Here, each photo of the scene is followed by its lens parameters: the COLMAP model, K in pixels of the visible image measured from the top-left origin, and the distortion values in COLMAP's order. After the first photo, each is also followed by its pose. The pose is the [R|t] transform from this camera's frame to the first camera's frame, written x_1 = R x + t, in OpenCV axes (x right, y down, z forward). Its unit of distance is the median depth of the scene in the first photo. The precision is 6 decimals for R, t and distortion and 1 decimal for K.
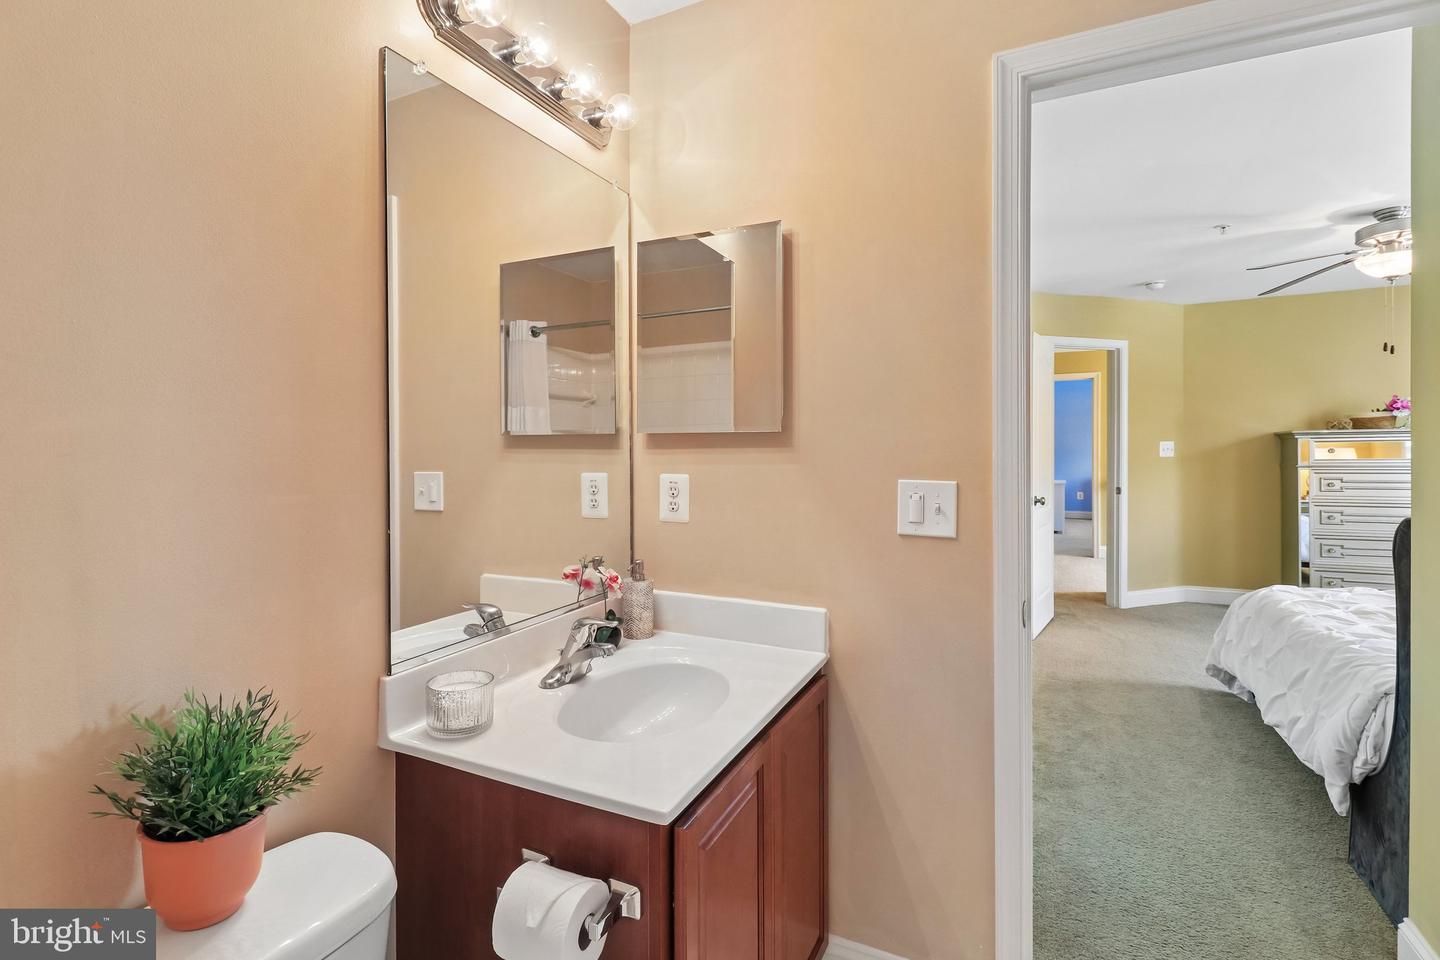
lens RADIAL K [[665.7, 0, 717.4], [0, 665.7, 456.9], [0, 0, 1]] dist [0.001213, 0.000120]
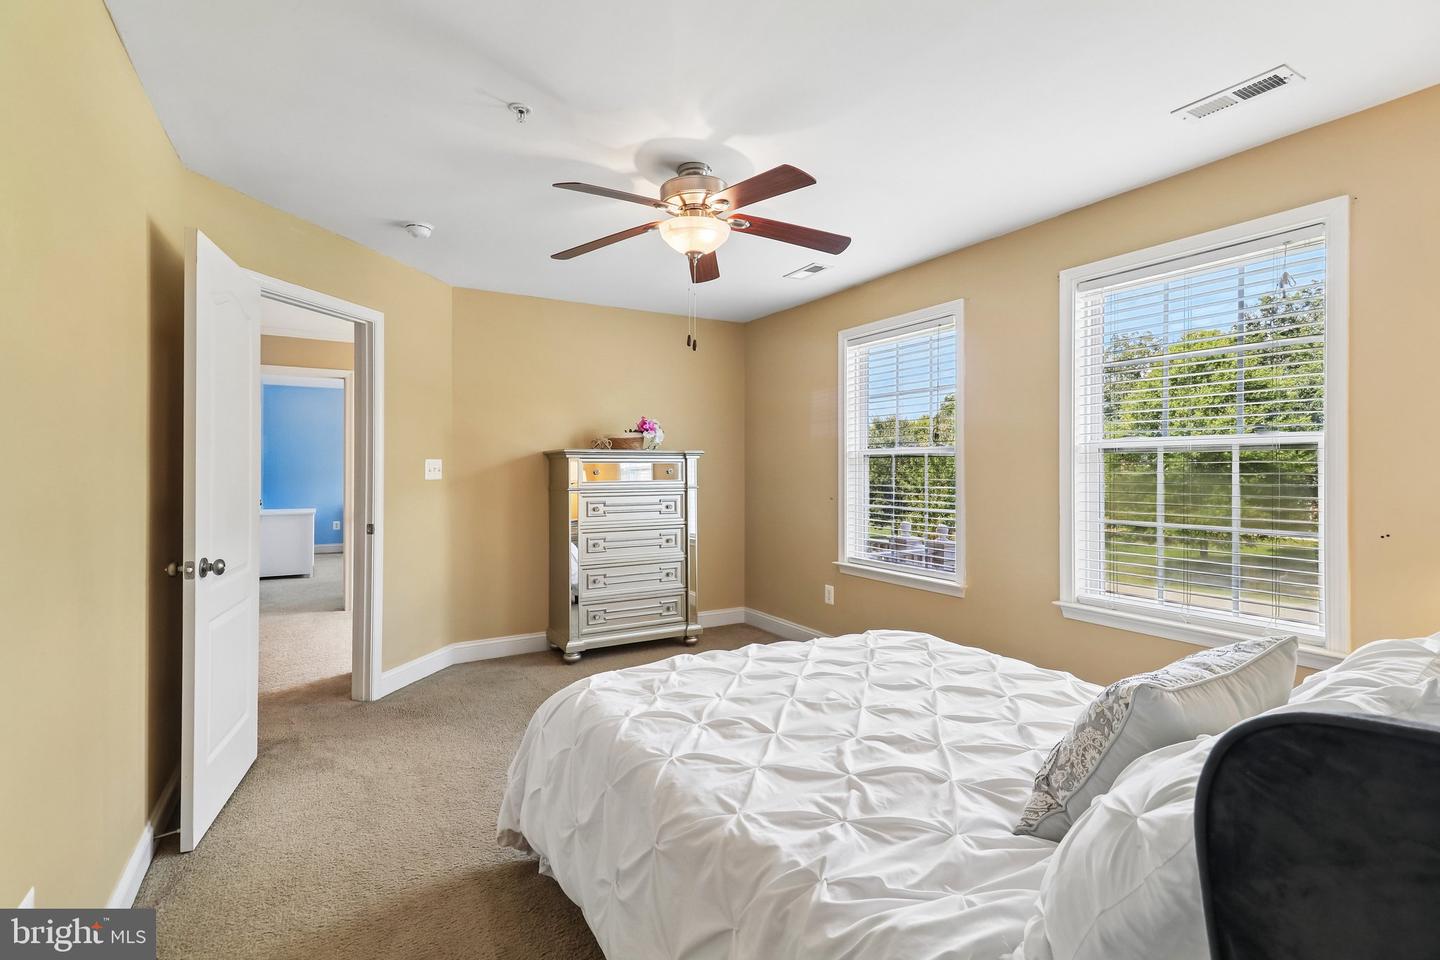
lens RADIAL K [[687.6, 0, 719.0], [0, 687.6, 472.2], [0, 0, 1]] dist [0.044803, -0.000114]
pose [[0.547171, 0.004403, 0.837009, 0.217351], [0.001721, 0.999978, -0.006386, -0.003013], [-0.837019, 0.004935, 0.547152, 0.335927]]
